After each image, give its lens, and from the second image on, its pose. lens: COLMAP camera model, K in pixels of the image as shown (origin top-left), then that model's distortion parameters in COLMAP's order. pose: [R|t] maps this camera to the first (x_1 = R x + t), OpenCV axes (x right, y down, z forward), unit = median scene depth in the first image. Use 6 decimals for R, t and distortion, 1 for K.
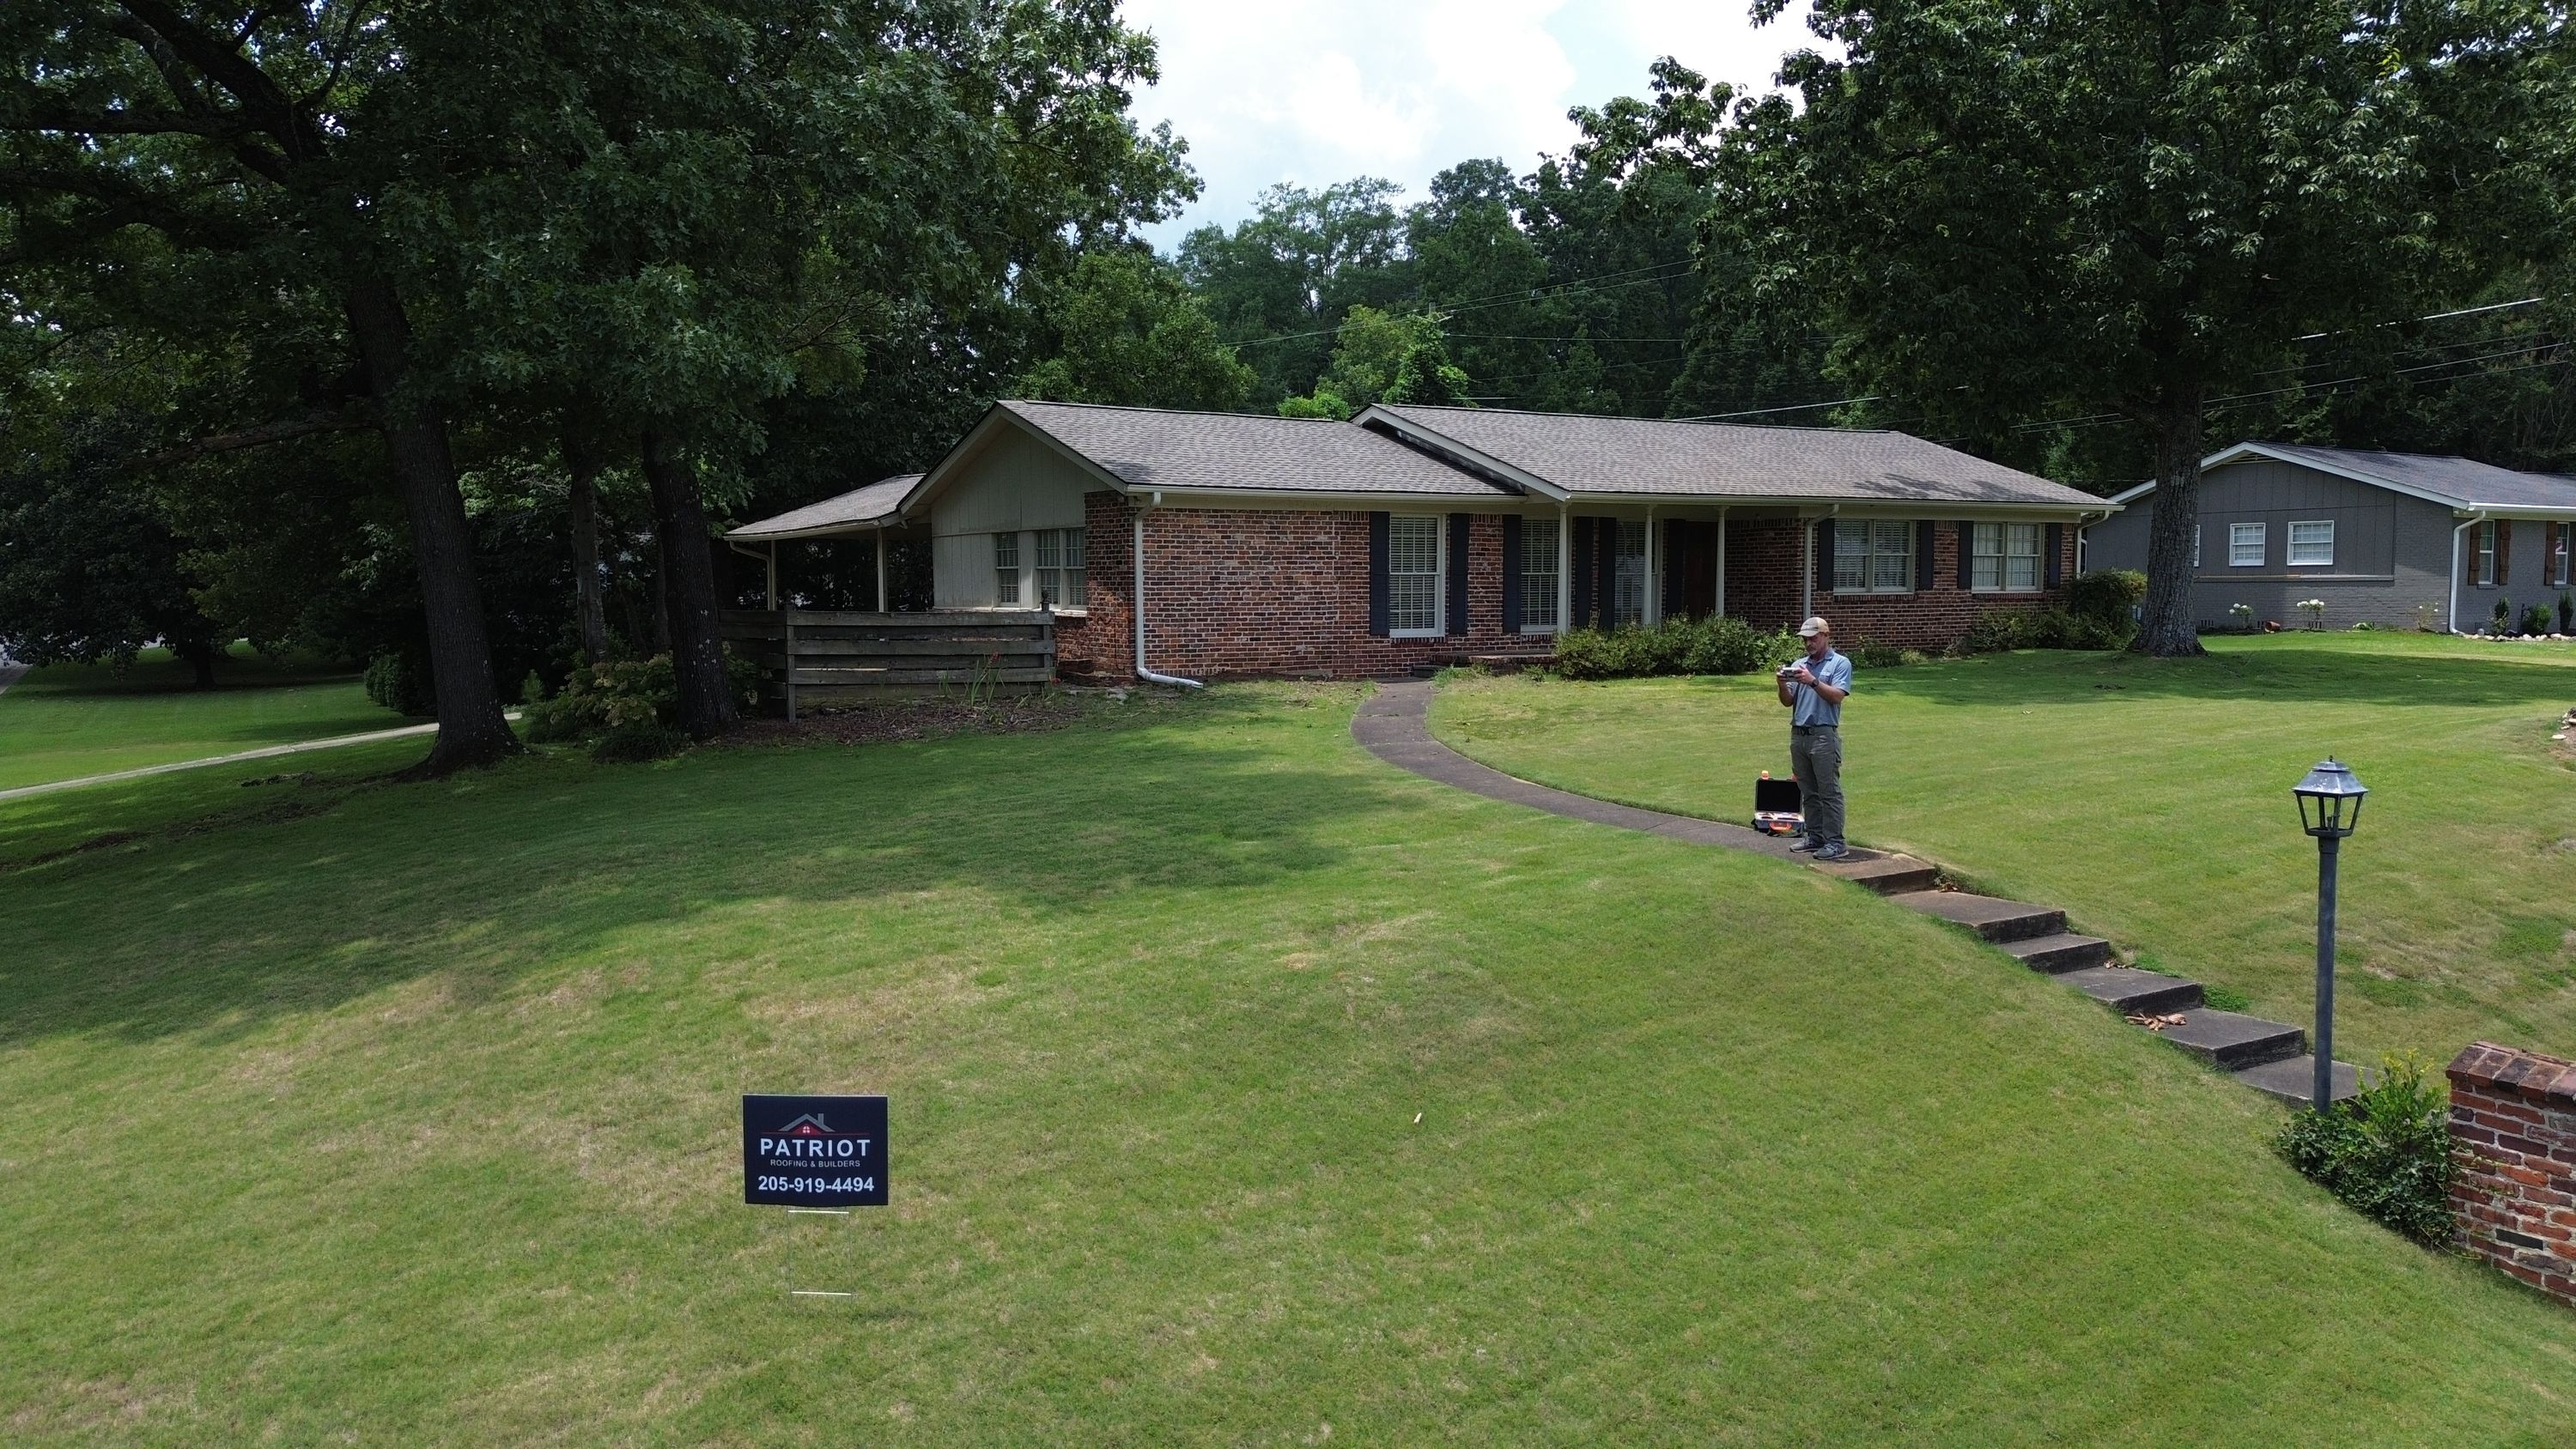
lens RADIAL K [[1834.0, 0, 1288.2], [0, 1834.0, 715.9], [0, 0, 1]] dist [0.070828, -0.076731]
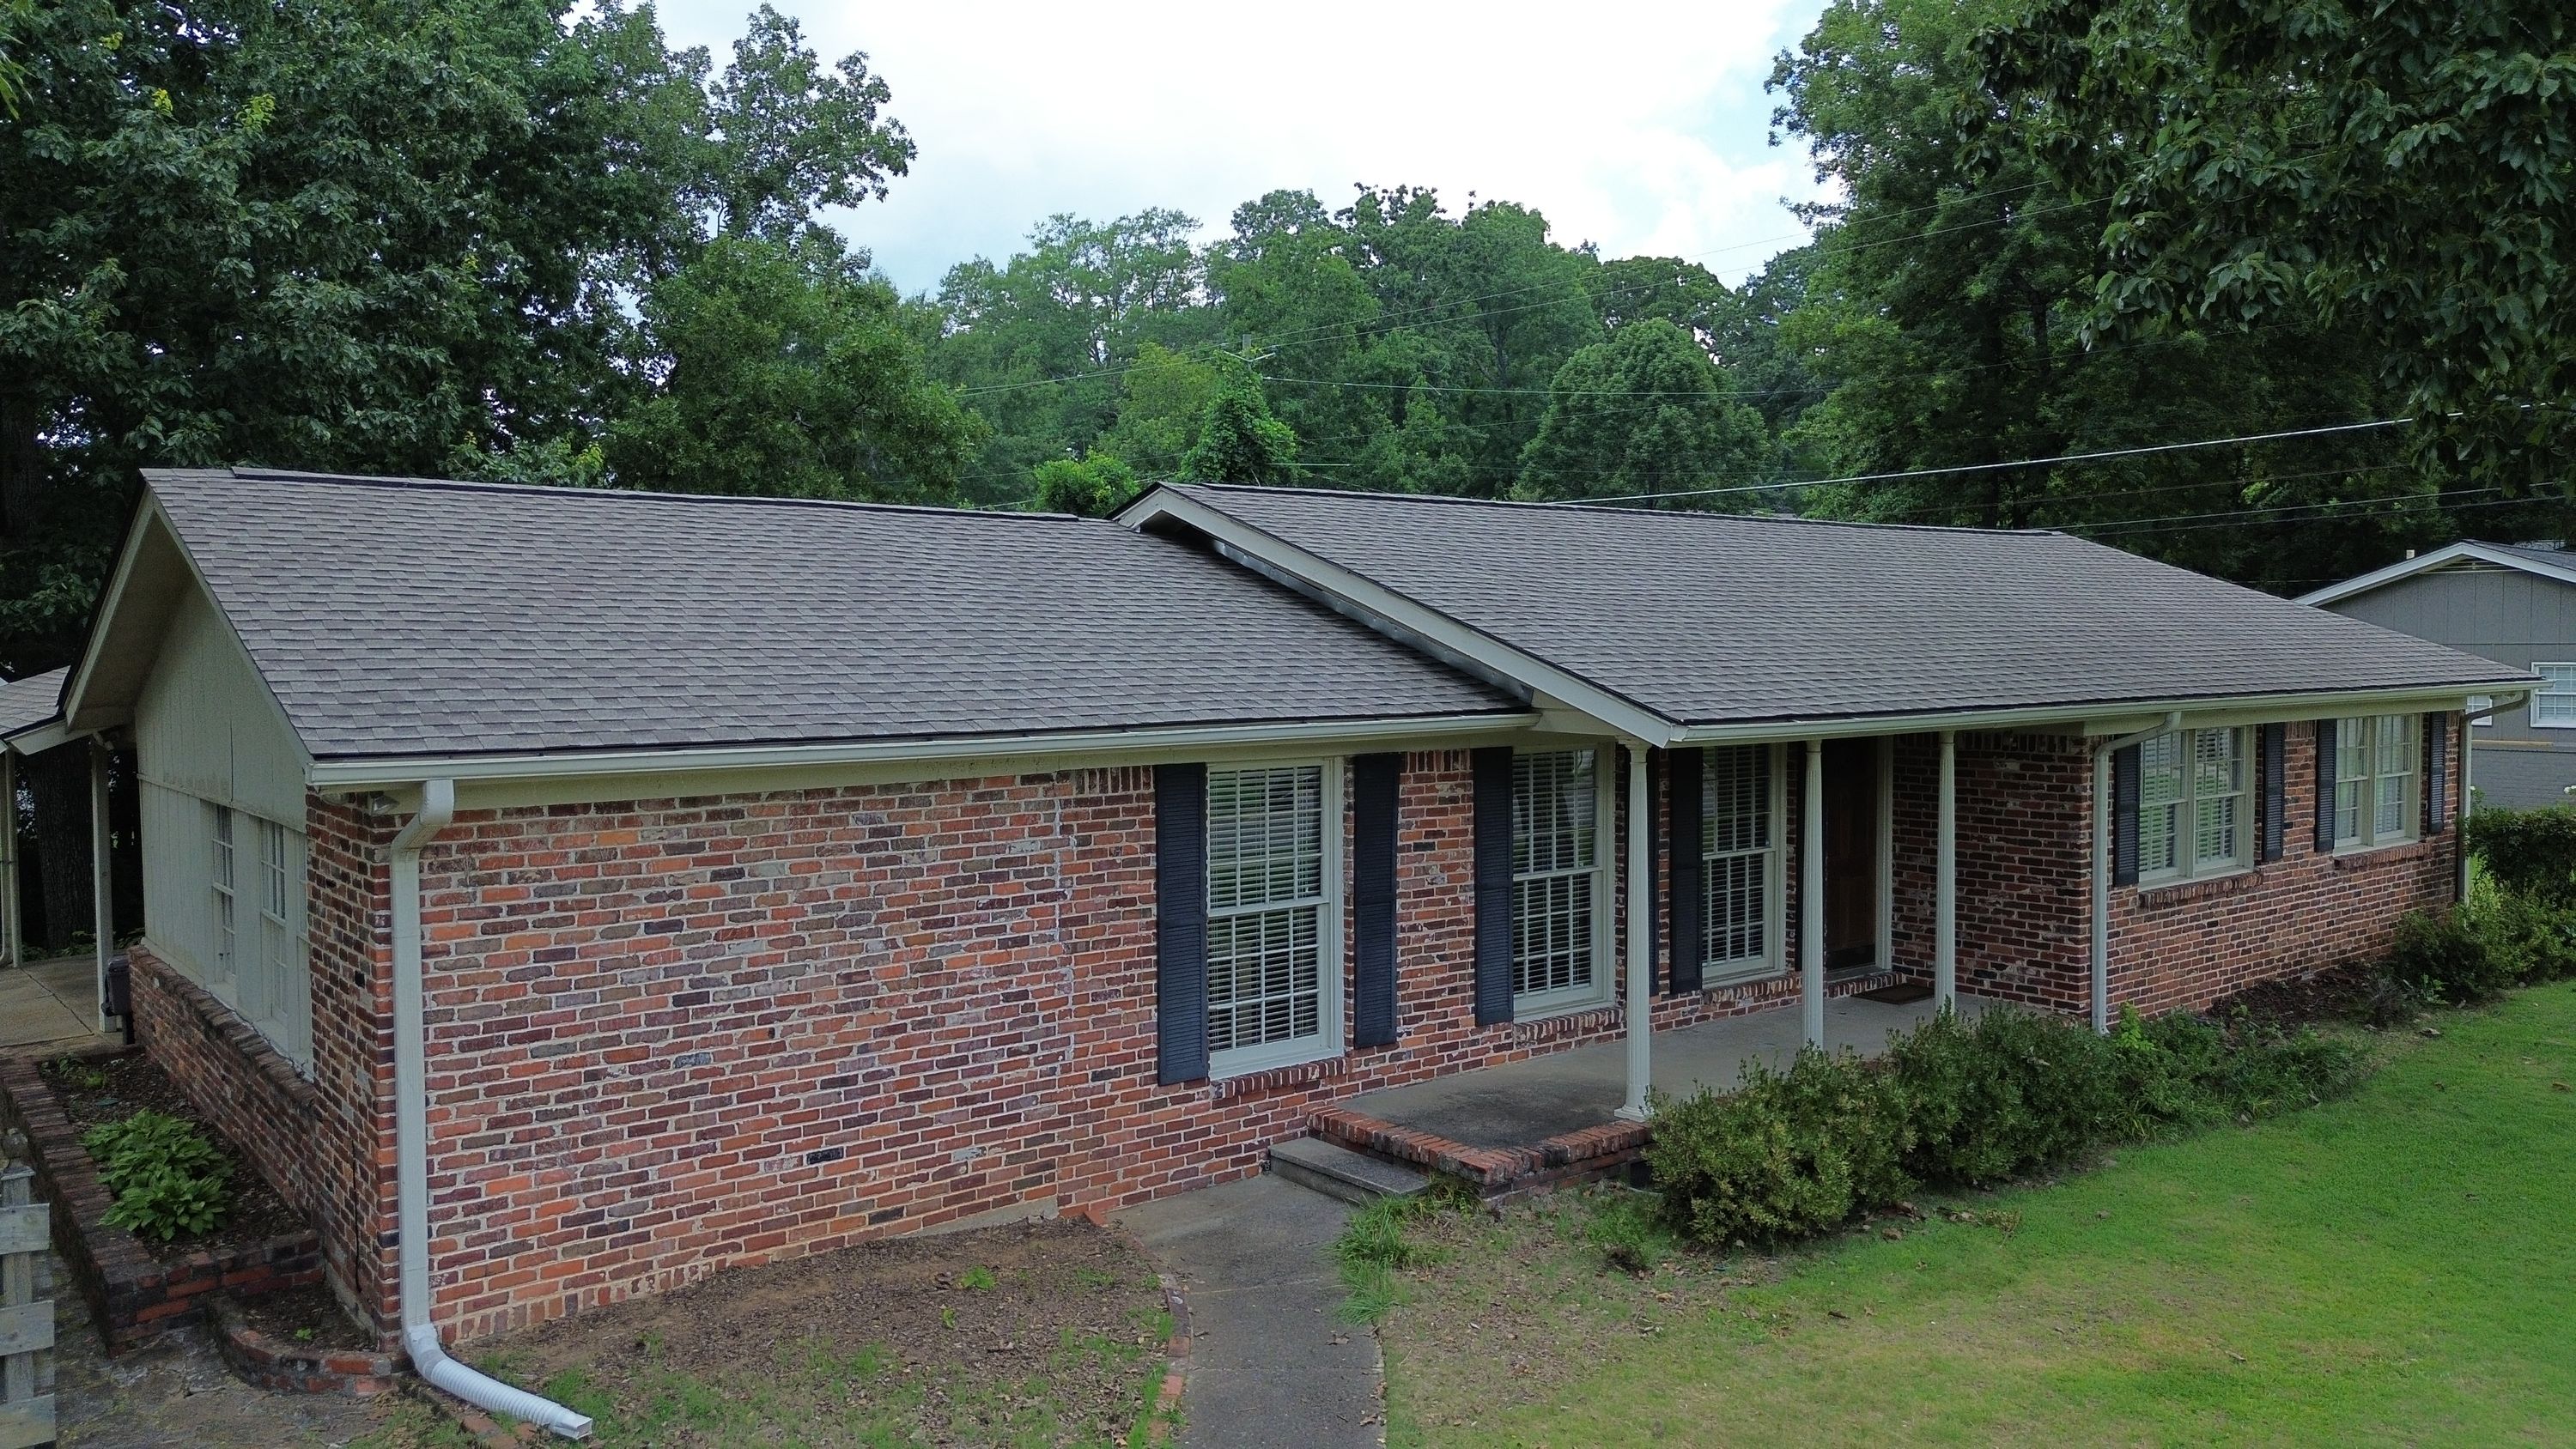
lens RADIAL K [[1834.0, 0, 1288.2], [0, 1834.0, 715.9], [0, 0, 1]] dist [0.070828, -0.076731]
pose [[0.993988, -0.005704, 0.109339, 0.015133], [0.009226, 0.999454, -0.031731, -0.054799], [-0.109098, 0.032549, 0.993498, 0.309076]]
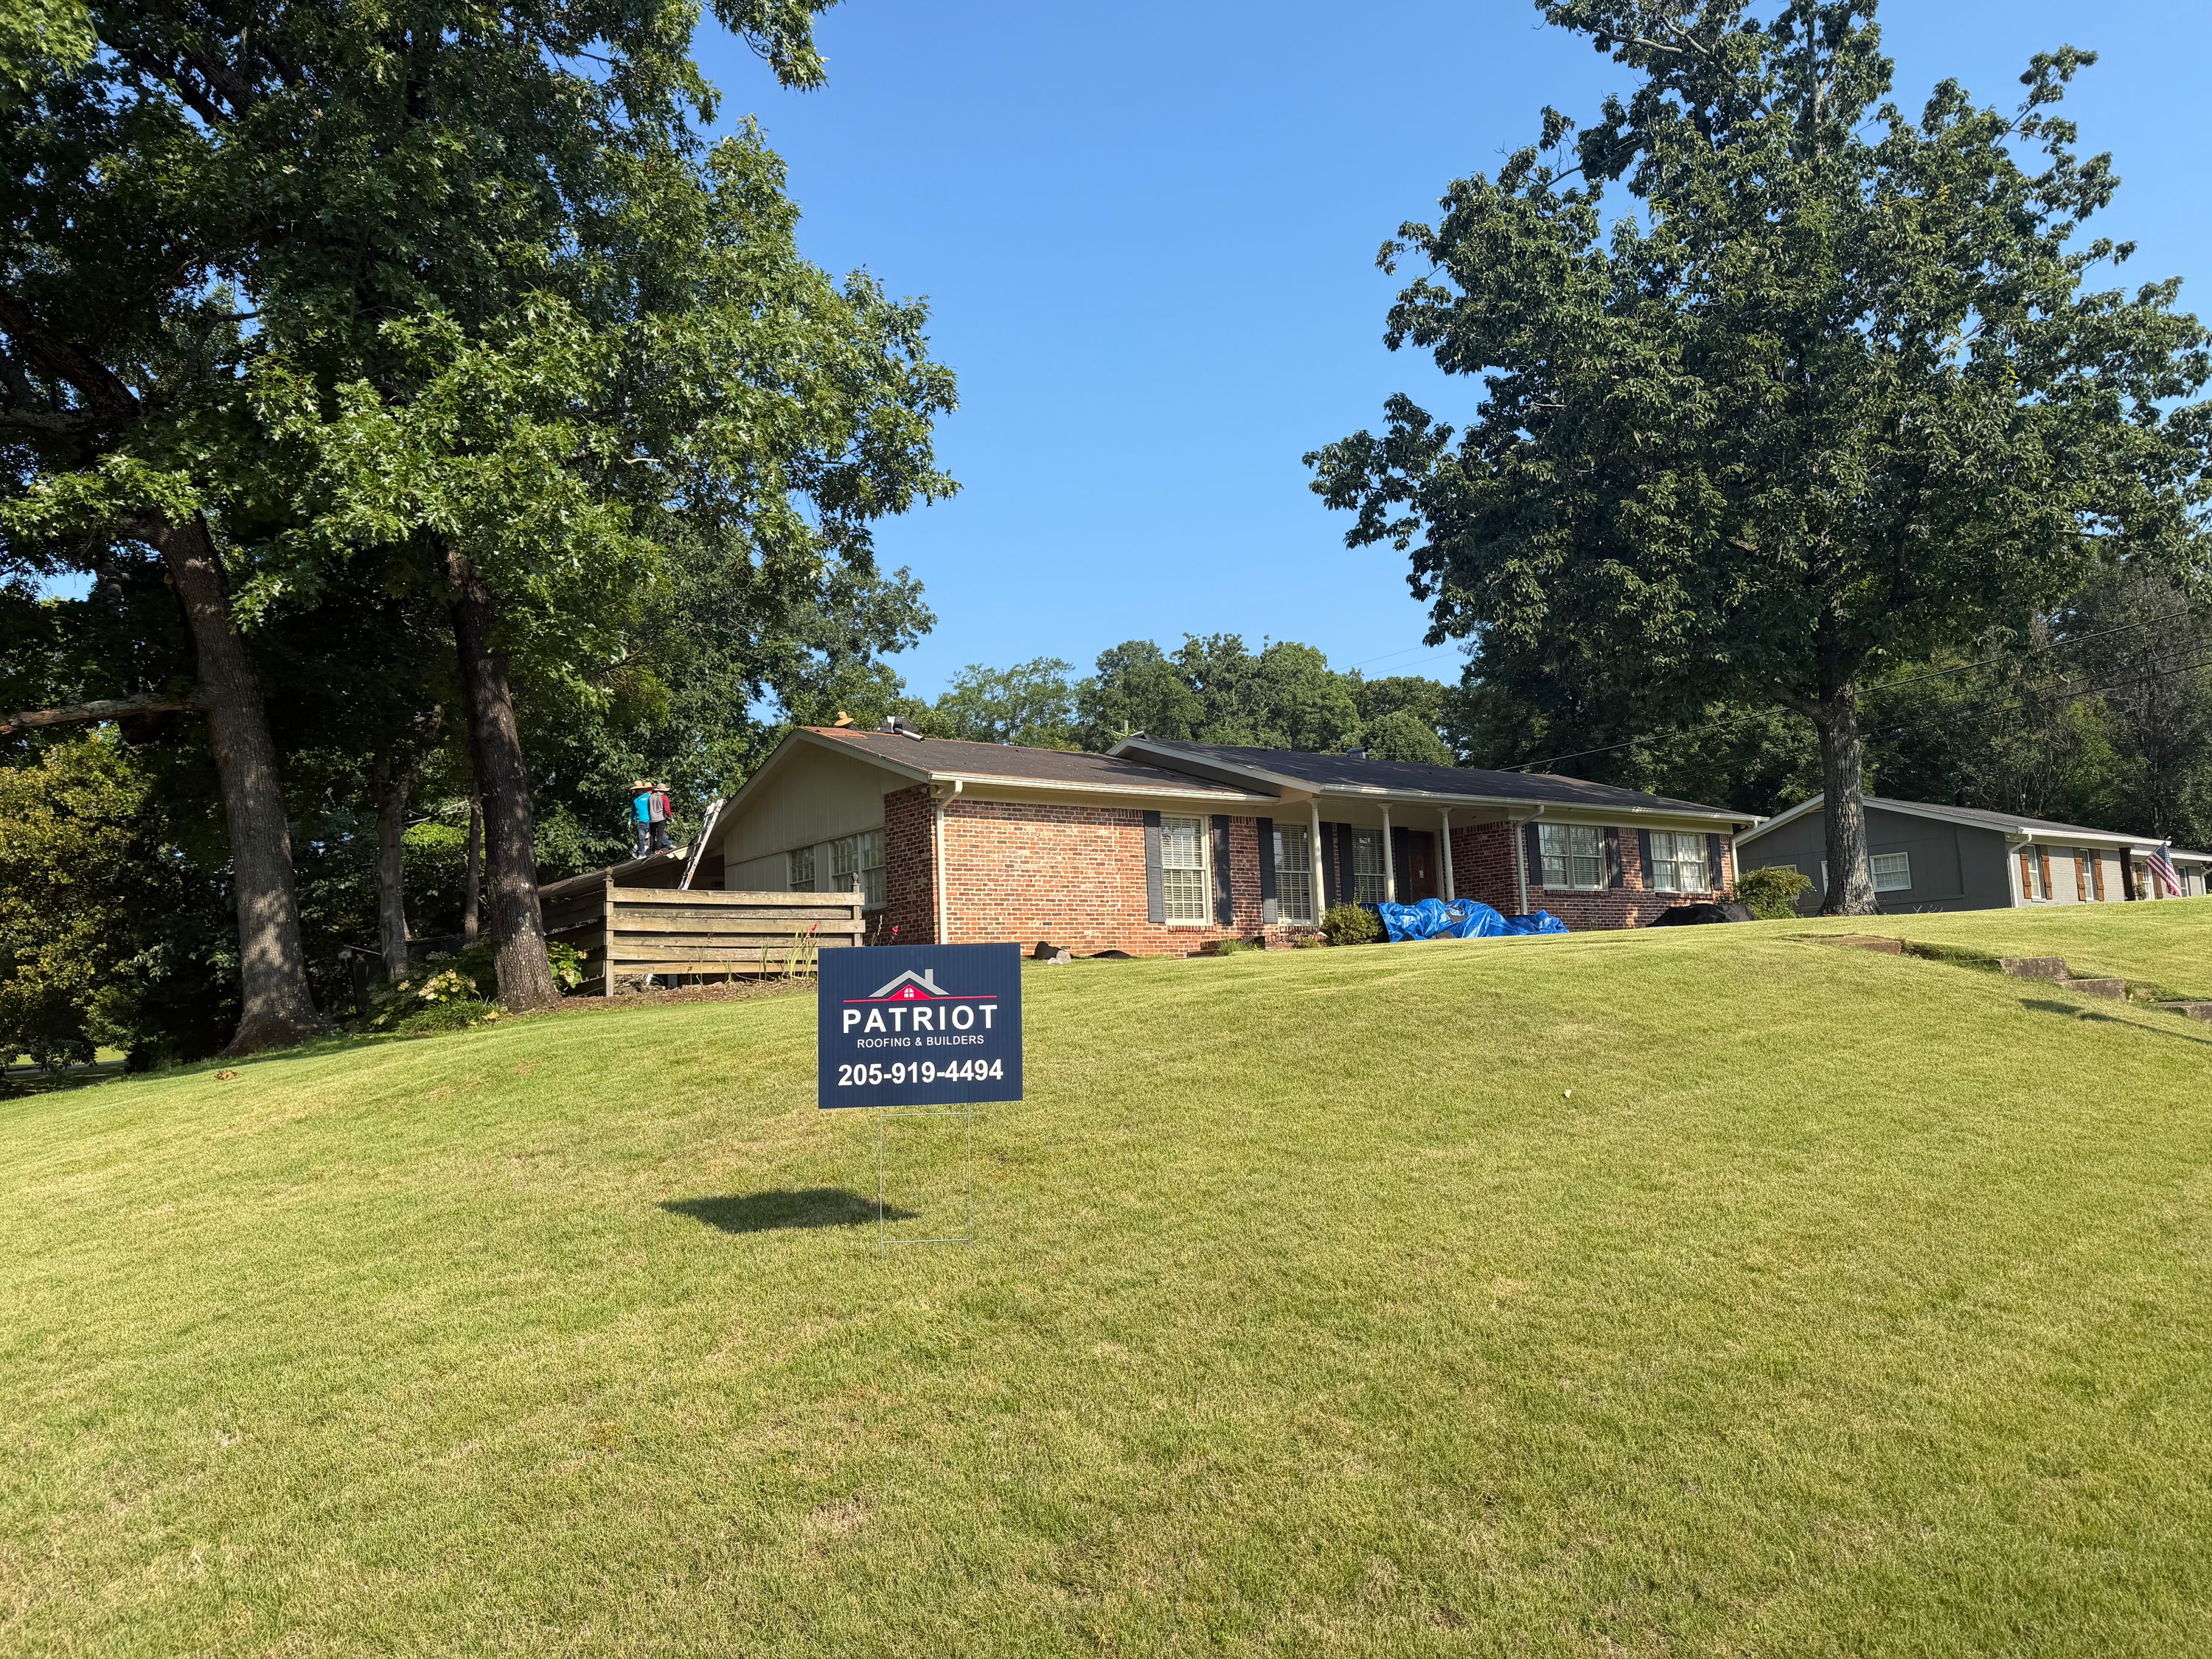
lens RADIAL K [[1532.3, 0, 1109.2], [0, 1532.3, 792.5], [0, 0, 1]] dist [0.089998, -0.000495]
pose [[0.995145, -0.024842, 0.095232, -0.031818], [0.044829, 0.975827, -0.213898, 0.037270], [-0.087616, 0.217128, 0.972203, 0.053076]]
